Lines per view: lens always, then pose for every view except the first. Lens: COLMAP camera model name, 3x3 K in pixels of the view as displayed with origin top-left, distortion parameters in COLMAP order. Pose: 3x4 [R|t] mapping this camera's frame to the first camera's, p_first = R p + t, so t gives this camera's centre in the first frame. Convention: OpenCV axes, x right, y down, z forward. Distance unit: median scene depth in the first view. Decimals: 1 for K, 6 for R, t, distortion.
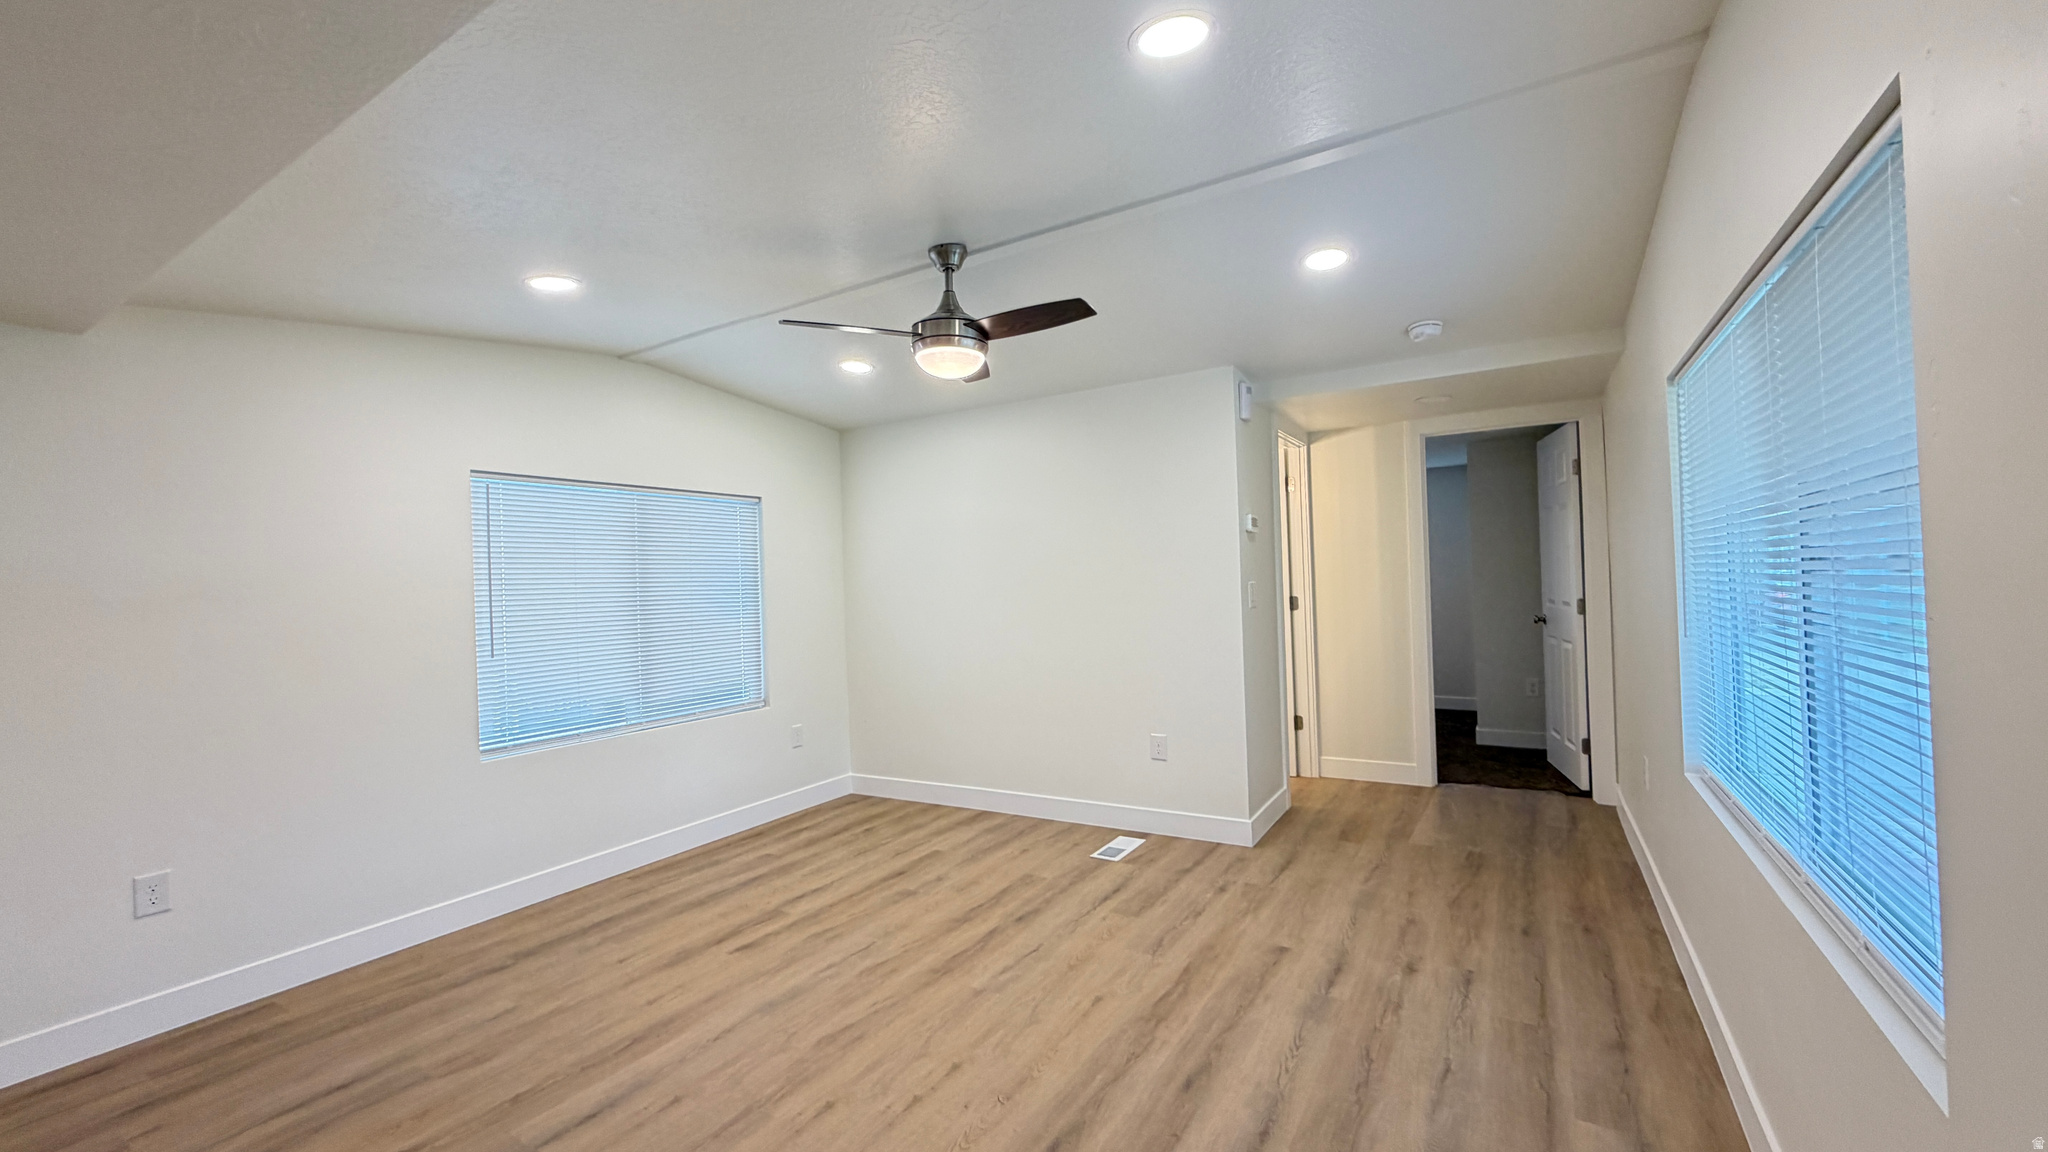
lens RADIAL K [[809.1, 0, 1024.0], [0, 809.1, 576.0], [0, 0, 1]] dist [-0.000655, -0.000001]
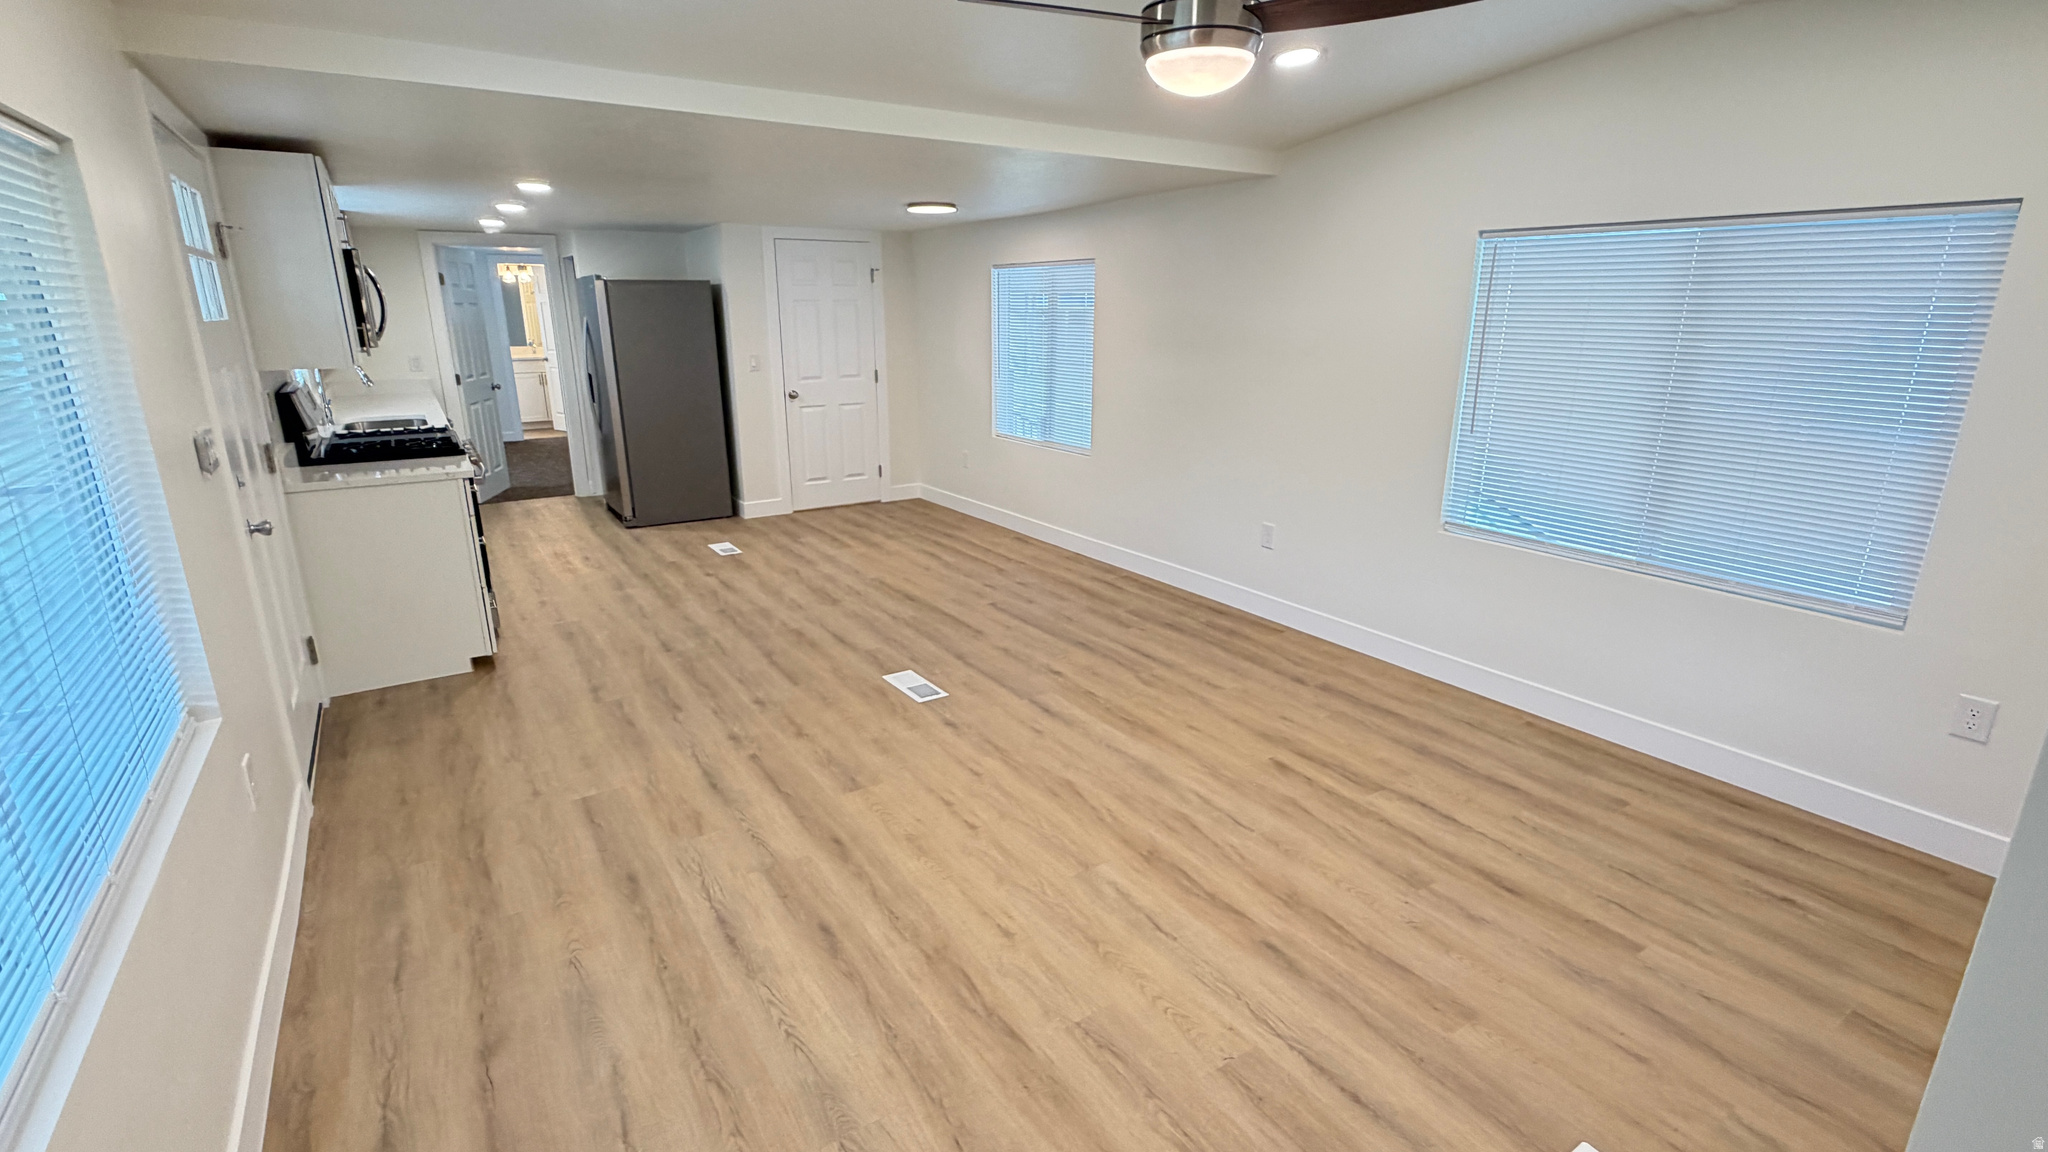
lens RADIAL K [[945.2, 0, 1024.0], [0, 945.2, 576.0], [0, 0, 1]] dist [0.001249, -0.000137]
pose [[-0.430919, 0.282156, -0.857144, 0.682809], [0.017660, 0.952315, 0.304606, -0.104019], [0.902218, 0.116123, -0.415354, 1.152726]]
